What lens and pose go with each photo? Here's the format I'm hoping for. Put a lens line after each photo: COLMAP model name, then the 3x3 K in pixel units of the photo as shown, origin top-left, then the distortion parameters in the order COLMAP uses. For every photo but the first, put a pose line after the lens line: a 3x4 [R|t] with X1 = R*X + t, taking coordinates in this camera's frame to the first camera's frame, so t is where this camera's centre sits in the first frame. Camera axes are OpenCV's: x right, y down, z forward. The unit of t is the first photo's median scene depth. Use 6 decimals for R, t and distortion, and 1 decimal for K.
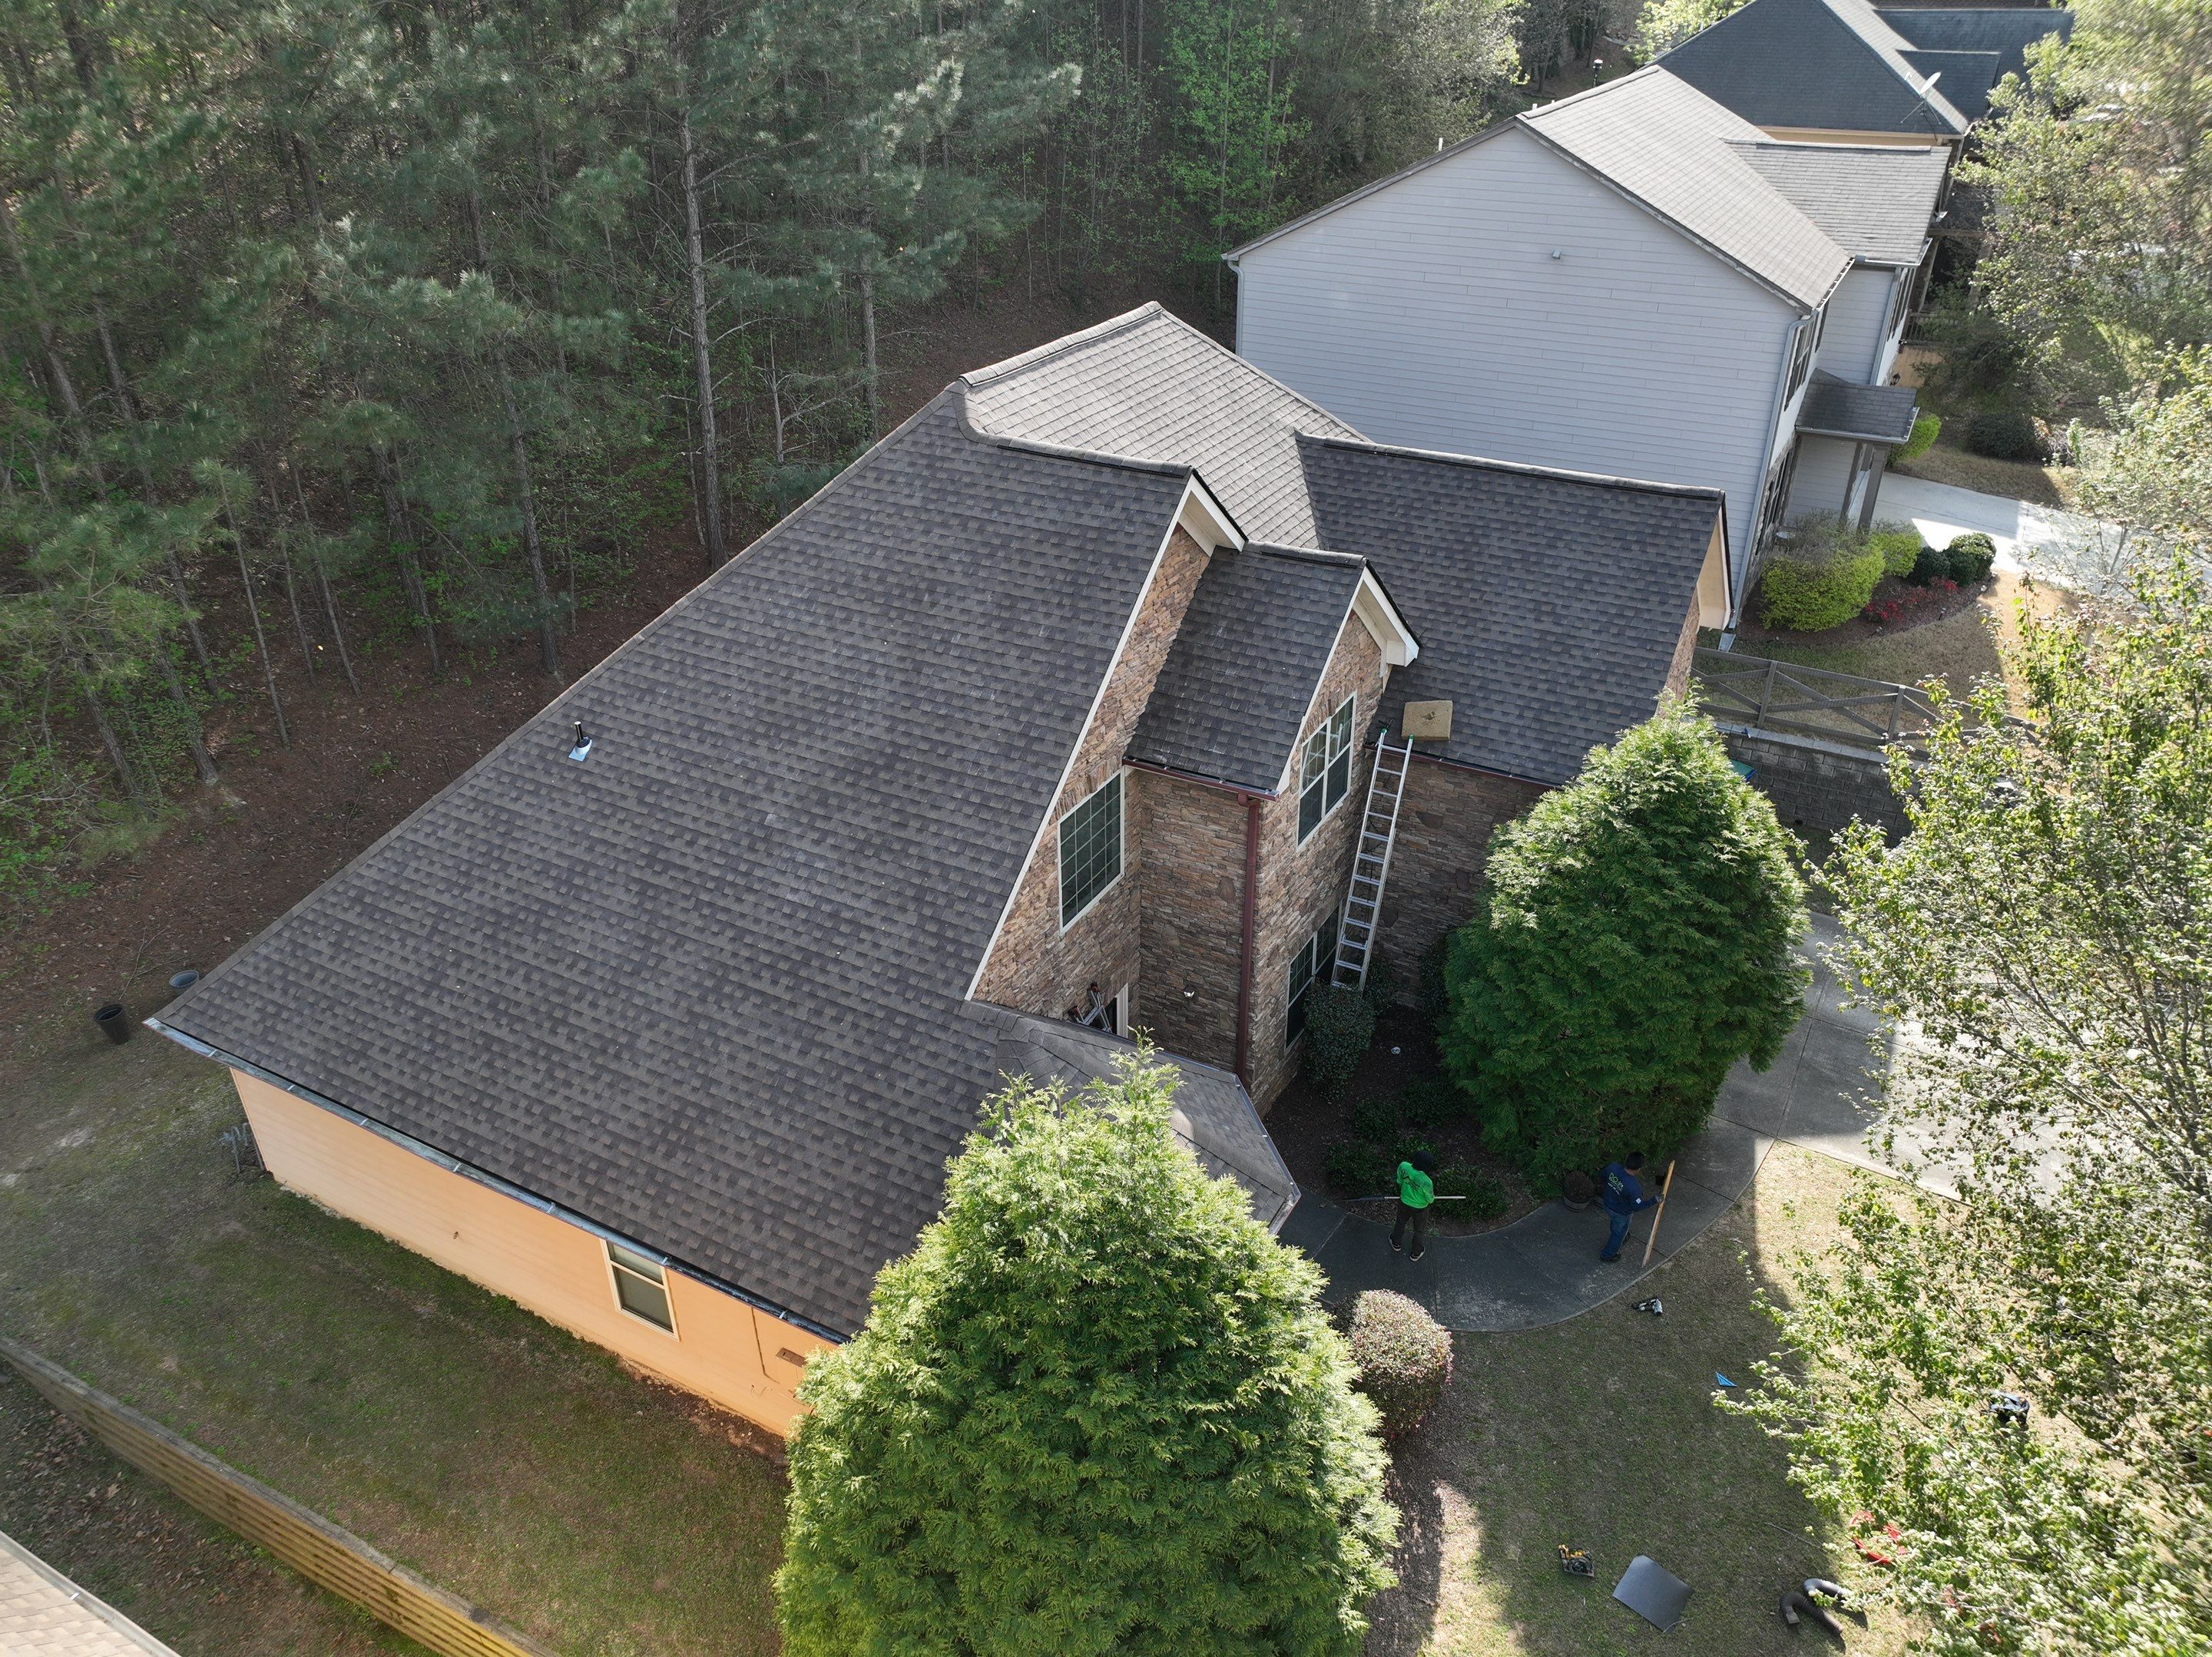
lens RADIAL K [[1624.6, 0, 1111.2], [0, 1624.6, 836.8], [0, 0, 1]] dist [0.006332, -0.001362]
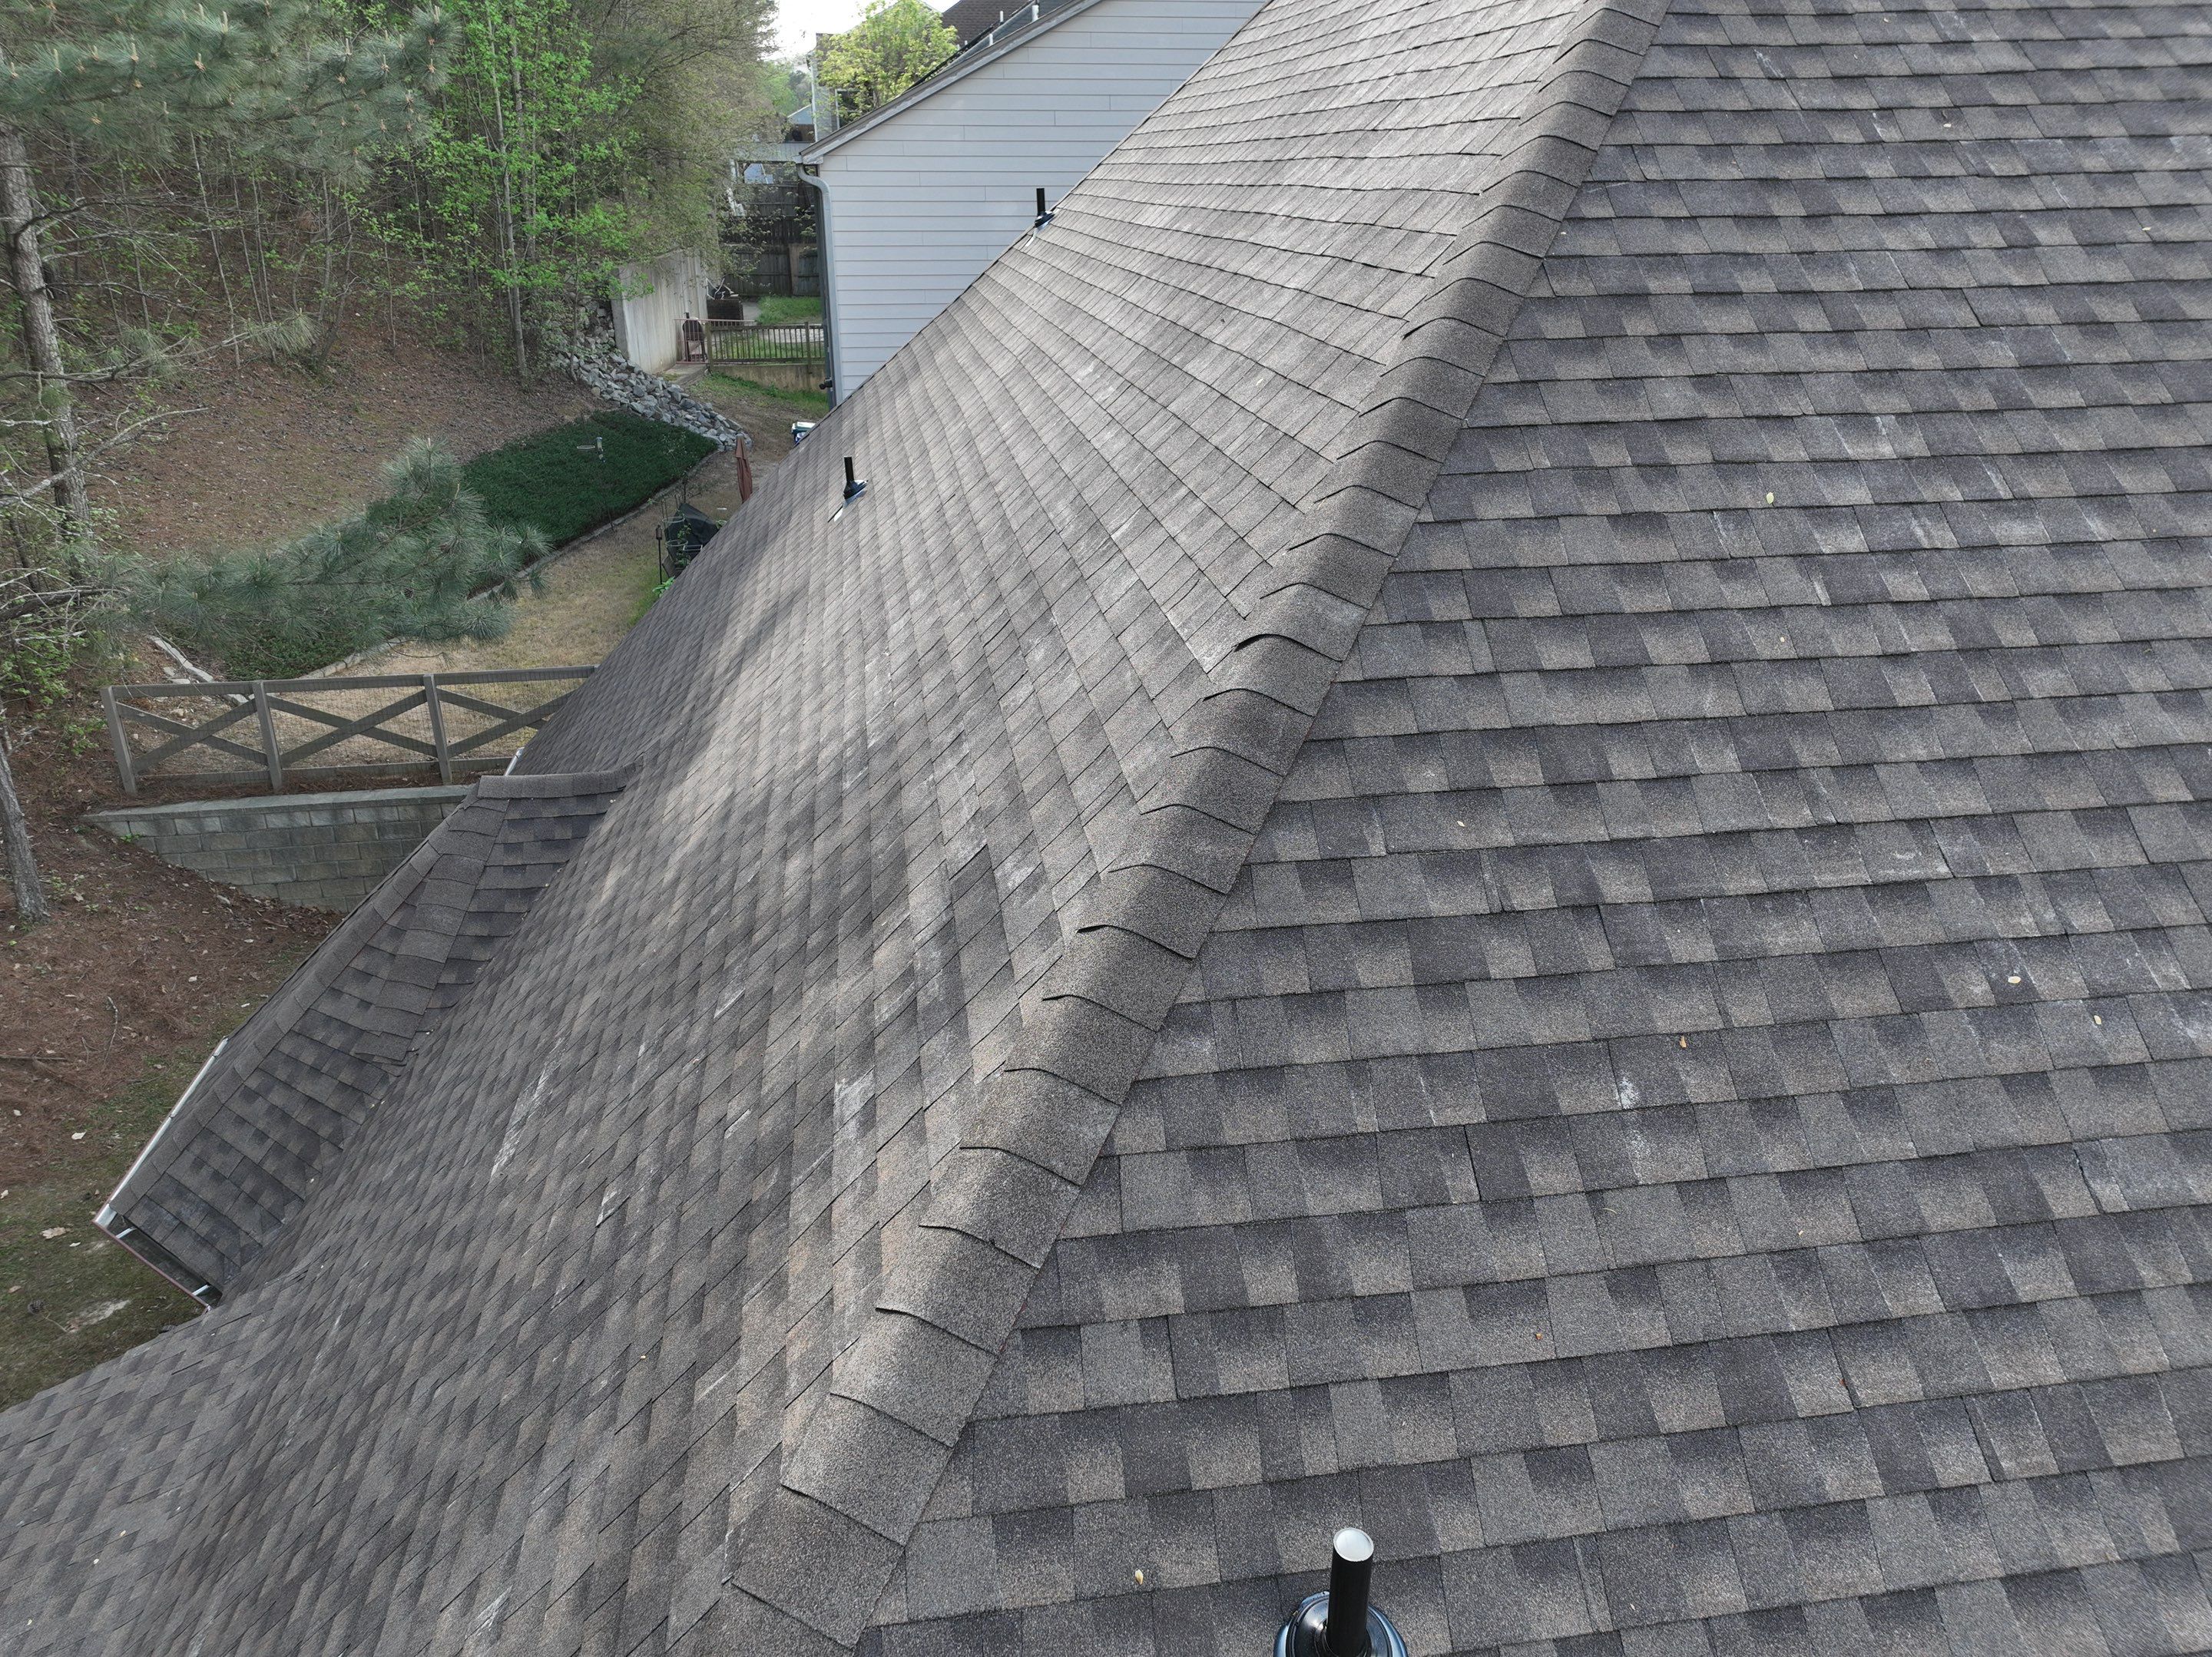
lens RADIAL K [[1624.6, 0, 1112.5], [0, 1624.6, 812.8], [0, 0, 1]] dist [0.006332, -0.001362]
pose [[0.785389, -0.231096, 0.574247, -0.426184], [0.311393, 0.949268, -0.043871, -0.132607], [-0.534976, 0.213272, 0.817506, 0.938312]]
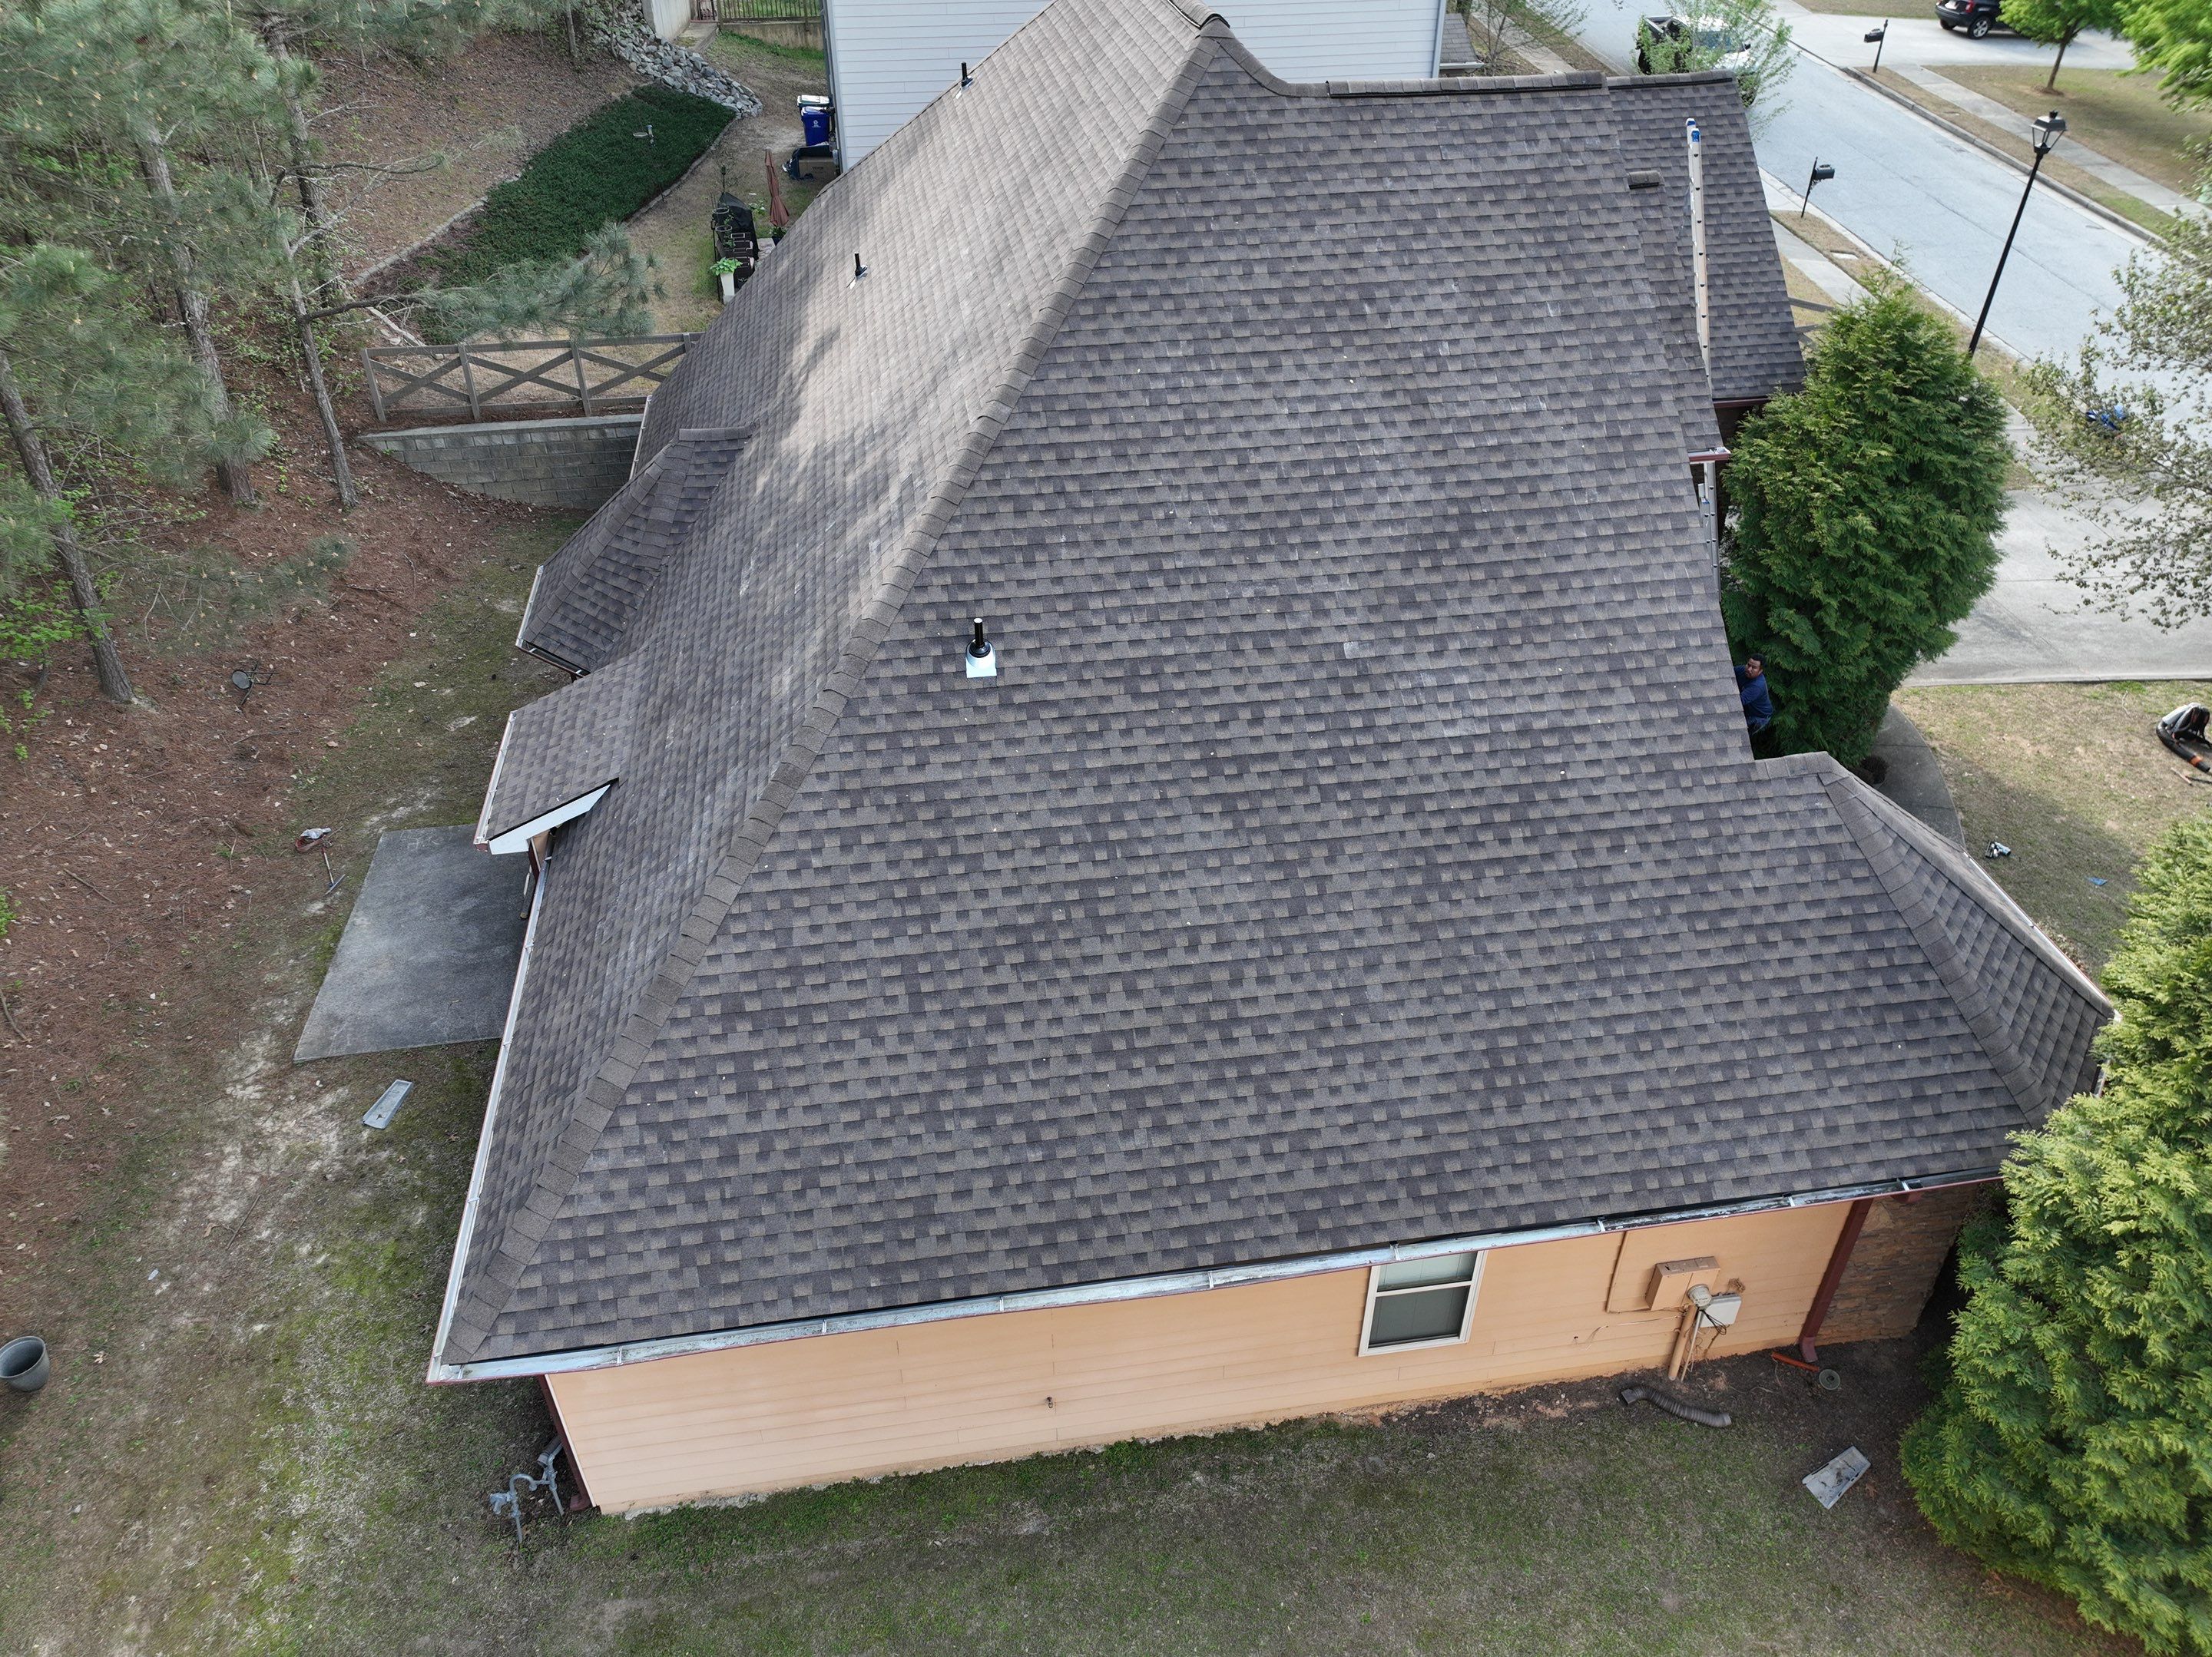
lens RADIAL K [[1624.6, 0, 1118.5], [0, 1624.6, 834.4], [0, 0, 1]] dist [0.006332, -0.001362]
pose [[0.787641, -0.361873, 0.498667, -0.674023], [0.304835, 0.932226, 0.195014, -0.105315], [-0.535441, -0.001590, 0.844571, 0.441179]]
